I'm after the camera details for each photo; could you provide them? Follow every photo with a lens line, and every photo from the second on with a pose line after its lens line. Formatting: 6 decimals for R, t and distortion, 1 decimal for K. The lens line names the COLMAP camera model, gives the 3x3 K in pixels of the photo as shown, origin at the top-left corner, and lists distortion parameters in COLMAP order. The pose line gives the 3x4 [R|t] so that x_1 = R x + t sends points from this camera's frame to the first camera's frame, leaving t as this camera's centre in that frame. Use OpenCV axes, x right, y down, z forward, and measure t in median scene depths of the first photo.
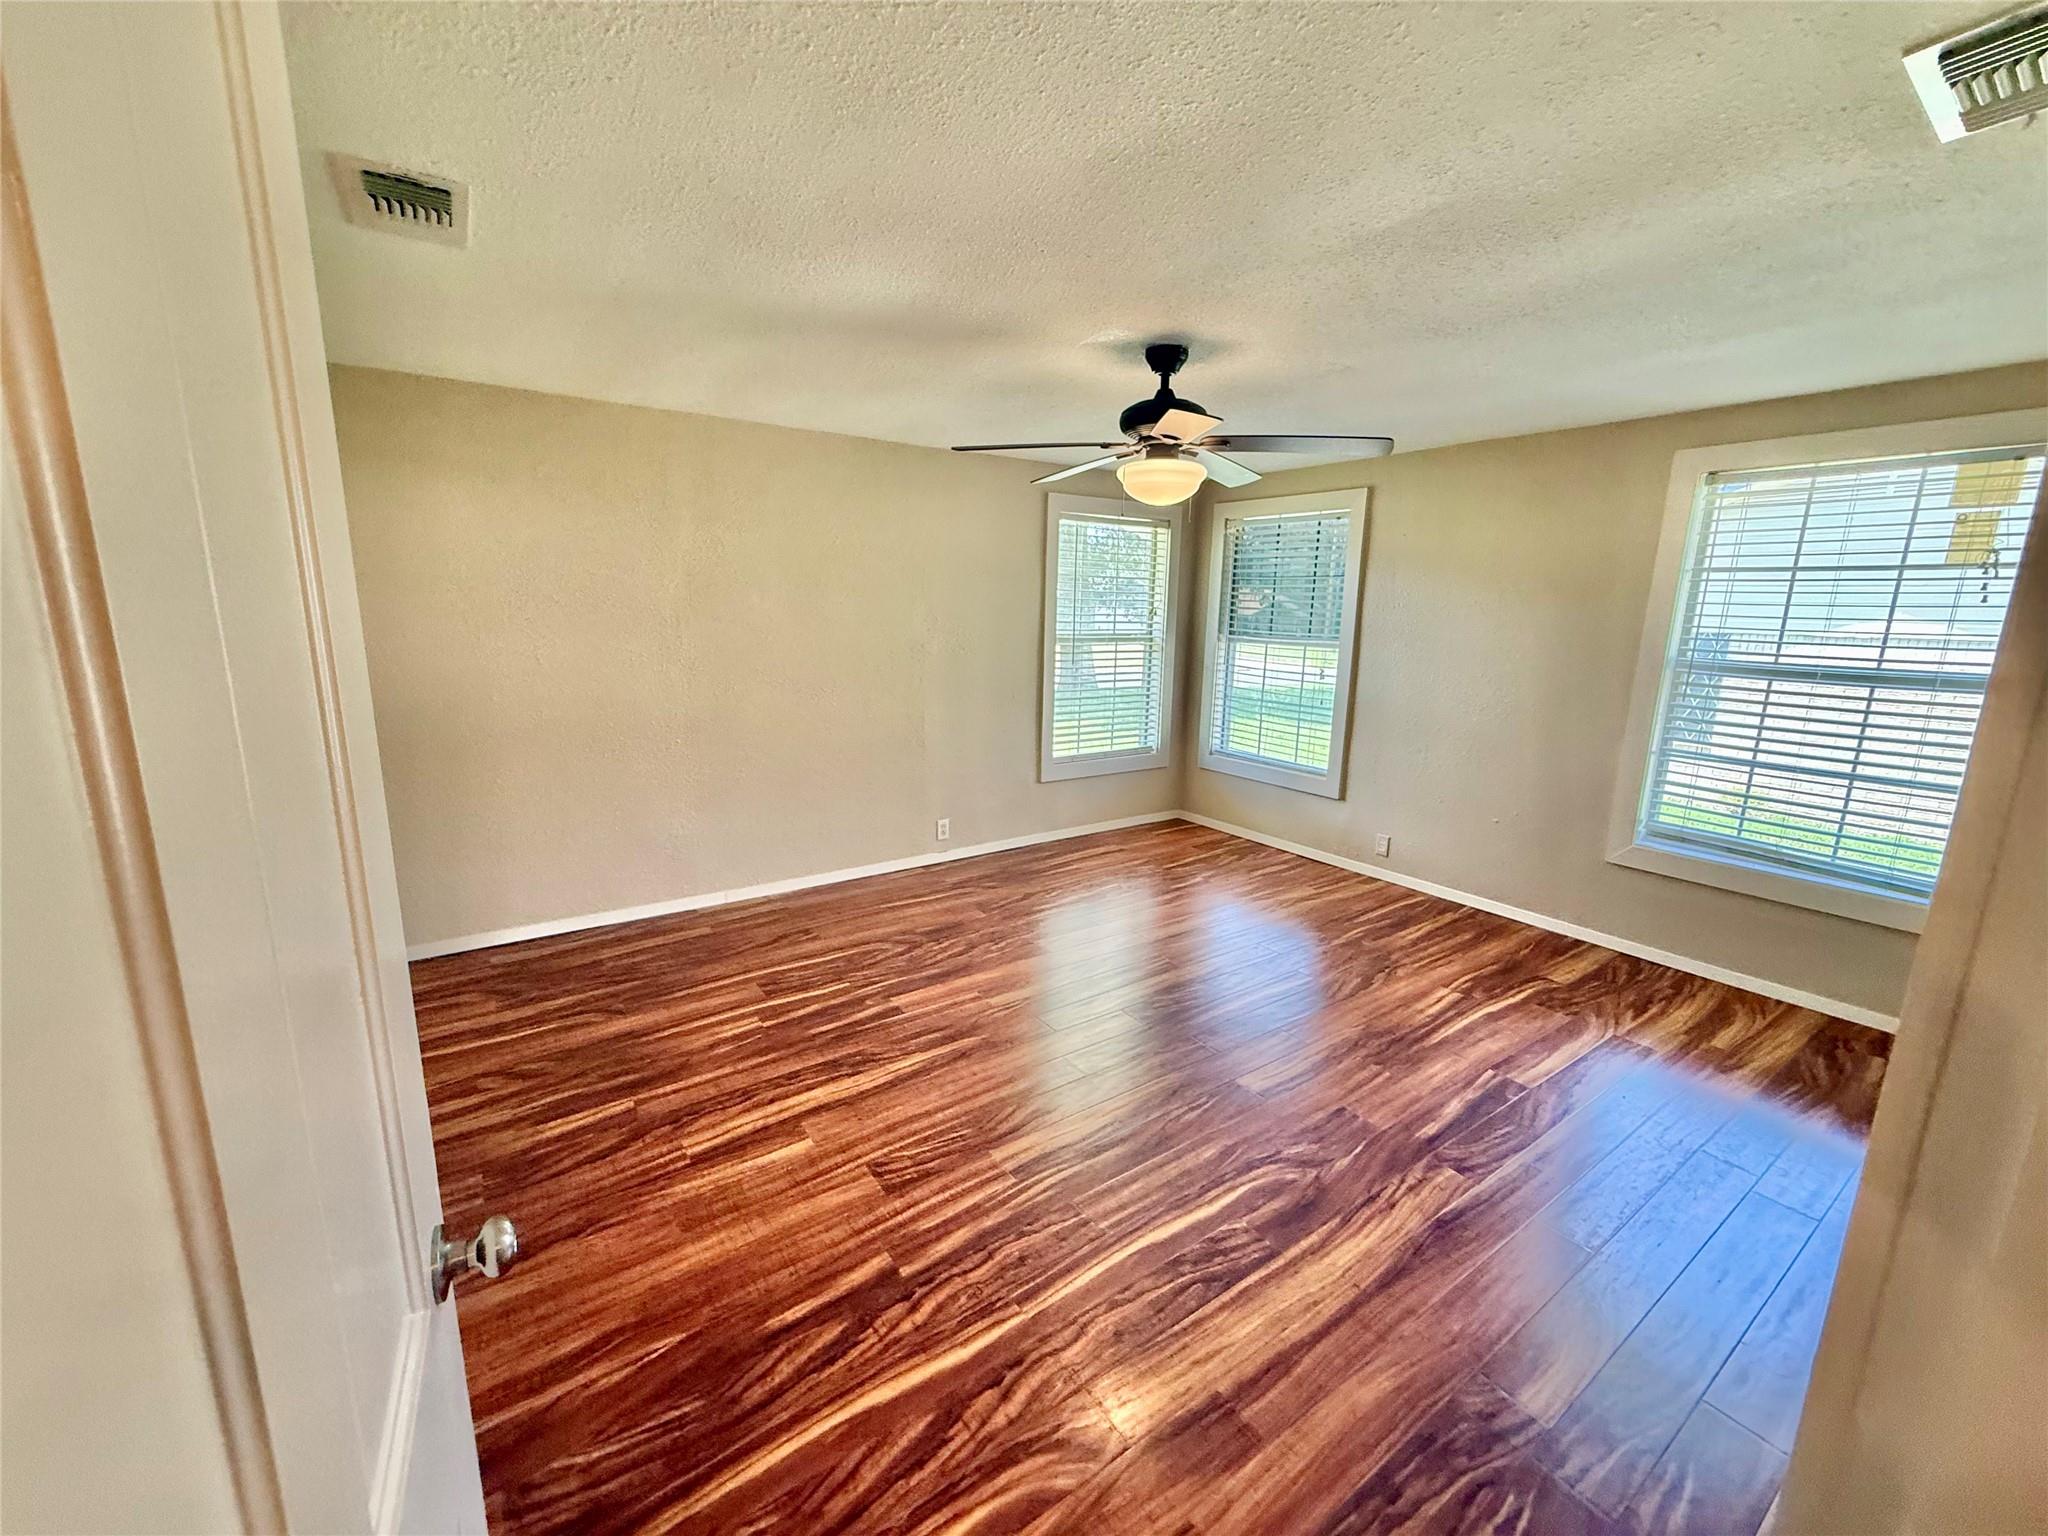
lens RADIAL K [[813.4, 0, 1022.3], [0, 813.4, 774.8], [0, 0, 1]] dist [-0.002155, 0.001236]
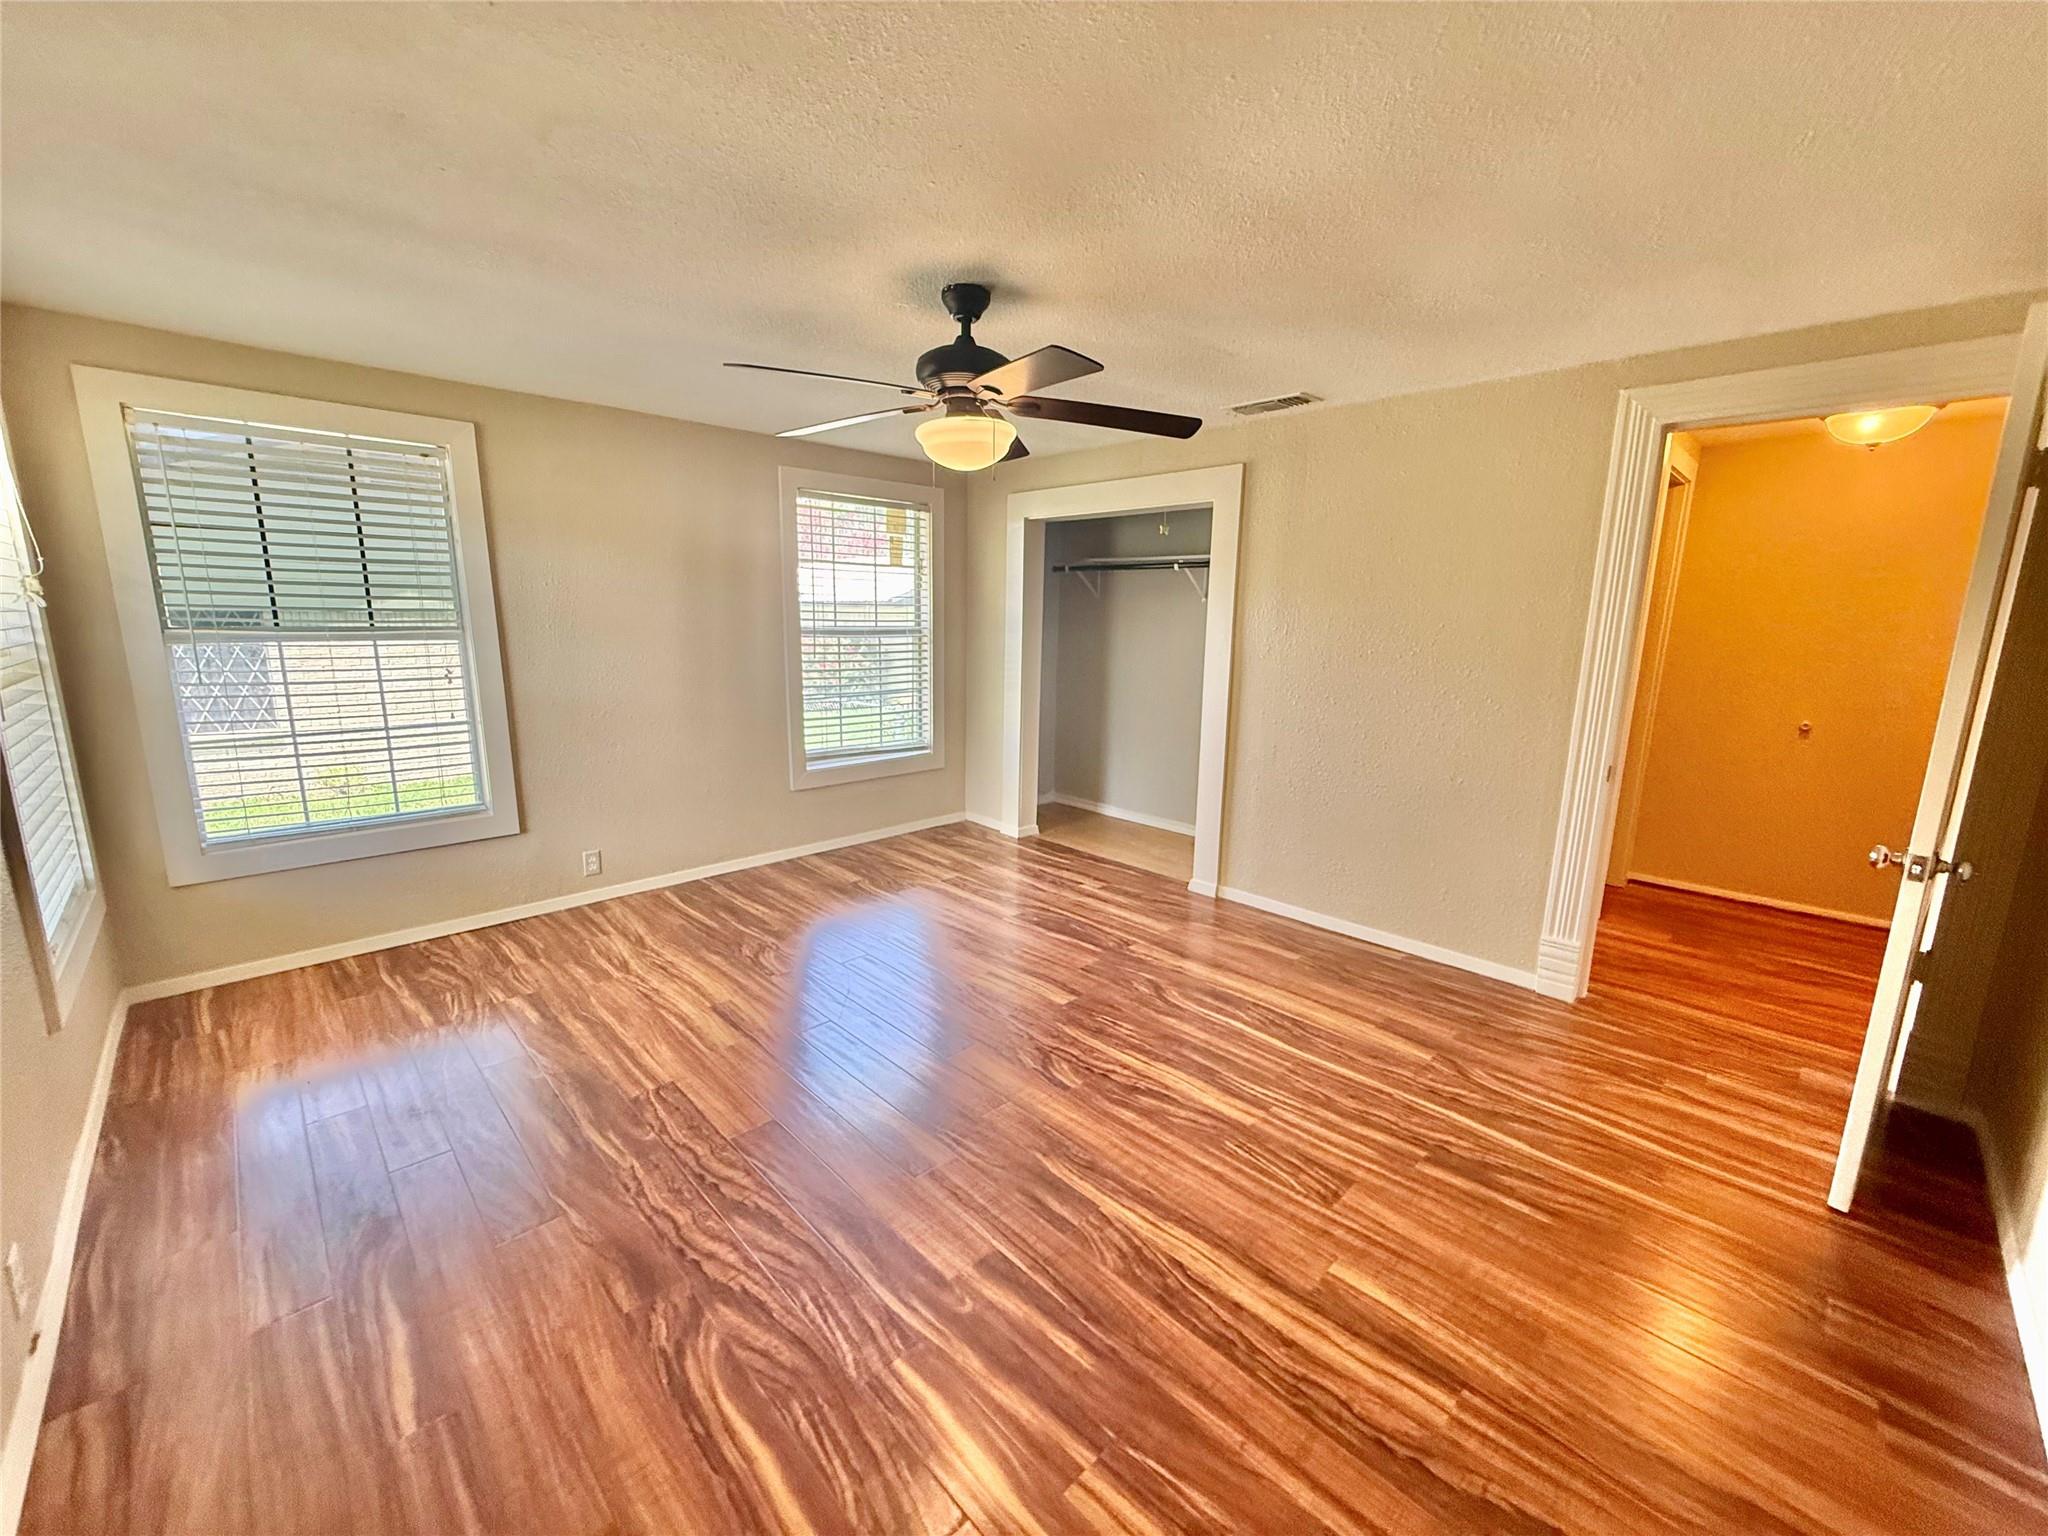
lens RADIAL K [[813.4, 0, 1025.7], [0, 813.4, 760.1], [0, 0, 1]] dist [-0.002155, 0.001236]
pose [[-0.160139, -0.199399, 0.966745, -0.798549], [0.188933, 0.955085, 0.228291, -0.230862], [-0.968845, 0.219208, -0.115273, 1.161248]]
